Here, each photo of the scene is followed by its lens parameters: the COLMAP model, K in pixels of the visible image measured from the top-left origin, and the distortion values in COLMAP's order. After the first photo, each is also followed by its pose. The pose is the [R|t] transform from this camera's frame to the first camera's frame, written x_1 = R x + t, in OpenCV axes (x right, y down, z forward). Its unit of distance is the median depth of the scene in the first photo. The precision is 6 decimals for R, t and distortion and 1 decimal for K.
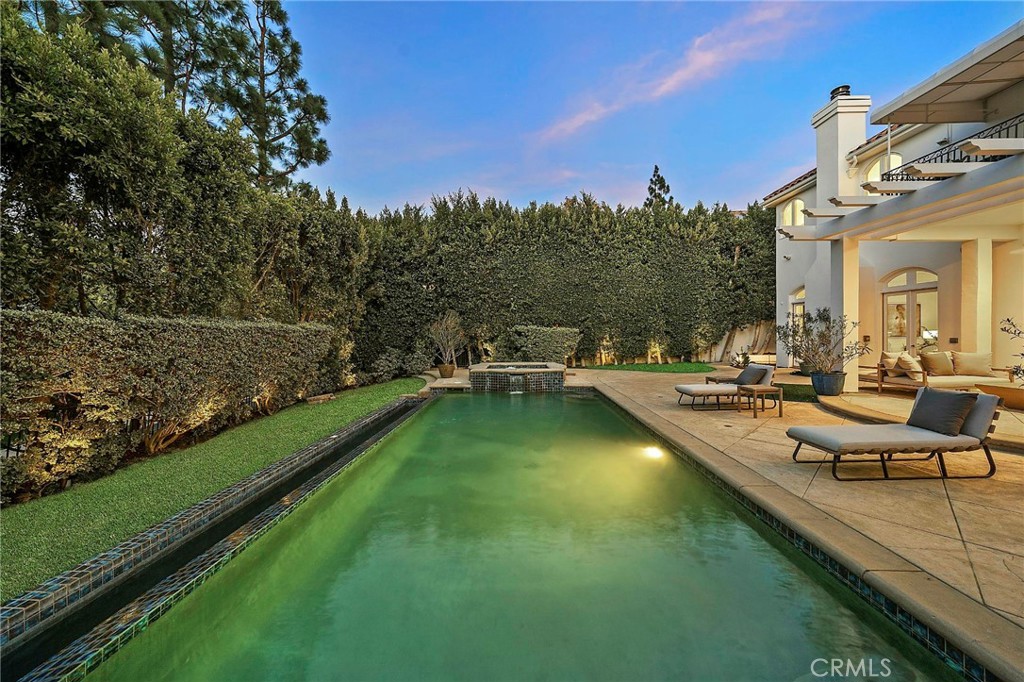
lens RADIAL K [[385.0, 0, 511.3], [0, 385.0, 337.6], [0, 0, 1]] dist [-0.009438, -0.000210]
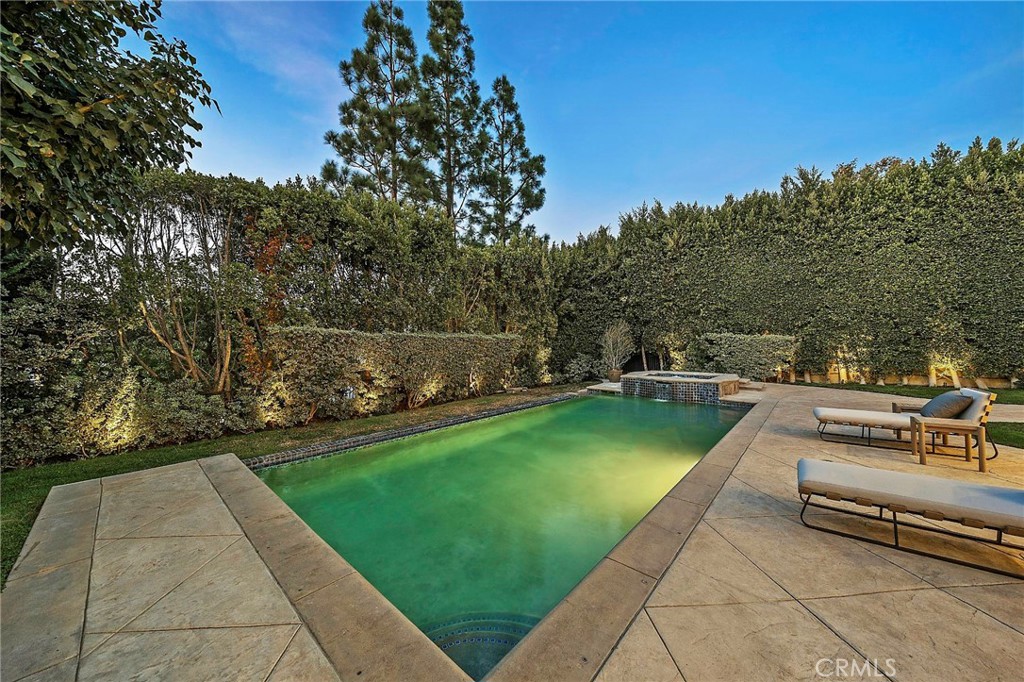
lens RADIAL K [[385.0, 0, 512.7], [0, 385.0, 341.3], [0, 0, 1]] dist [-0.009438, -0.000210]
pose [[0.739950, 0.000711, -0.672662, 0.309799], [-0.008504, 0.999929, -0.008298, 0.000121], [0.672609, 0.011861, 0.739903, -0.002401]]
